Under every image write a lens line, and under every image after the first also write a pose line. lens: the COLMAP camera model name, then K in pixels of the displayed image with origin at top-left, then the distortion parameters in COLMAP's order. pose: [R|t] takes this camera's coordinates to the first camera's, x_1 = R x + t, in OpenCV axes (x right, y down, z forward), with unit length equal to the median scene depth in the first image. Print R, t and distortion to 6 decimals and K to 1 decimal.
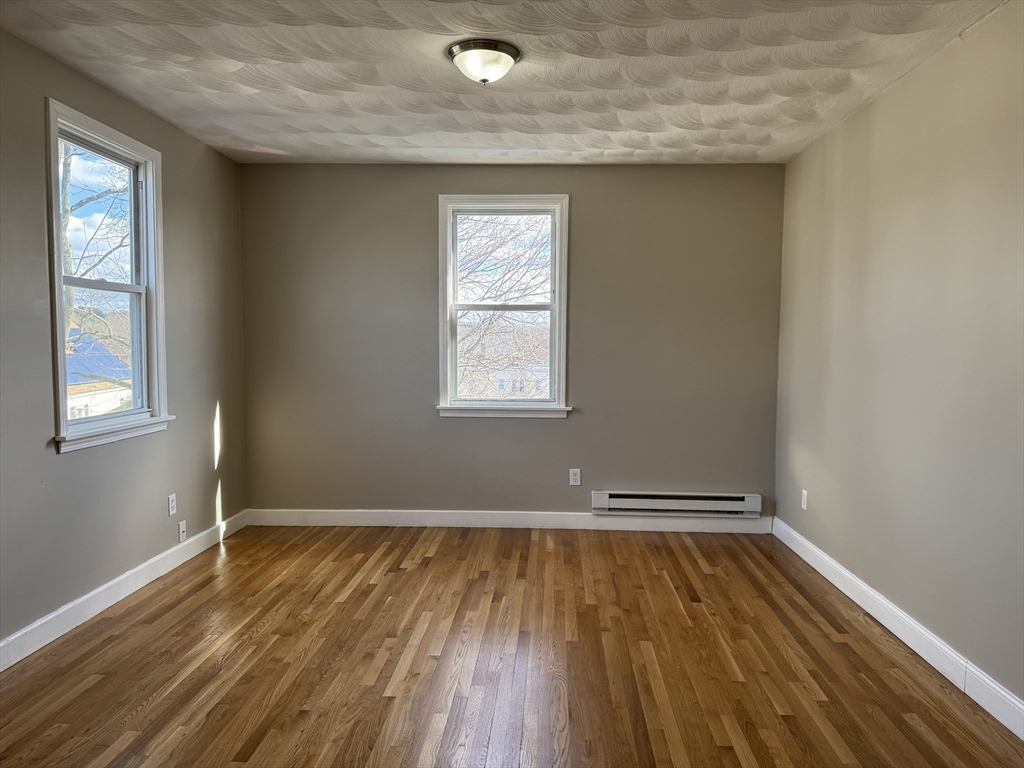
lens RADIAL K [[726.6, 0, 503.6], [0, 726.6, 375.7], [0, 0, 1]] dist [0.055486, -0.072471]
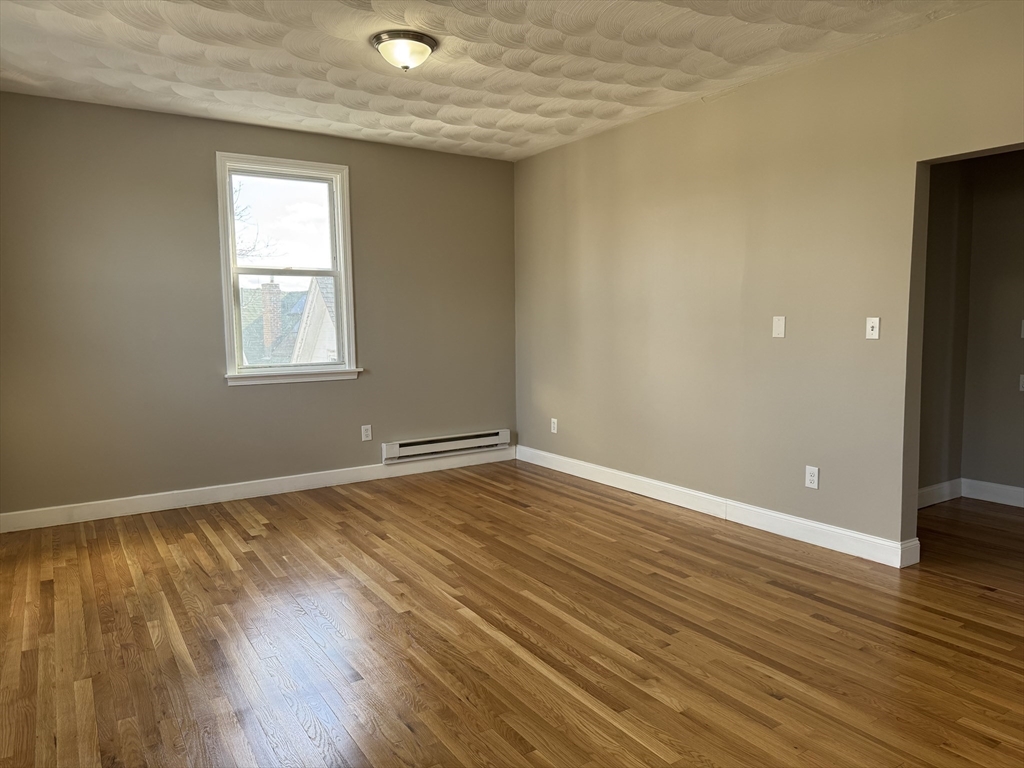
lens RADIAL K [[726.6, 0, 525.6], [0, 726.6, 373.9], [0, 0, 1]] dist [0.055486, -0.072471]
pose [[0.804943, -0.062604, 0.590041, -0.450948], [0.043868, 0.997976, 0.046041, 0.017315], [-0.591729, -0.011177, 0.806059, -0.015764]]
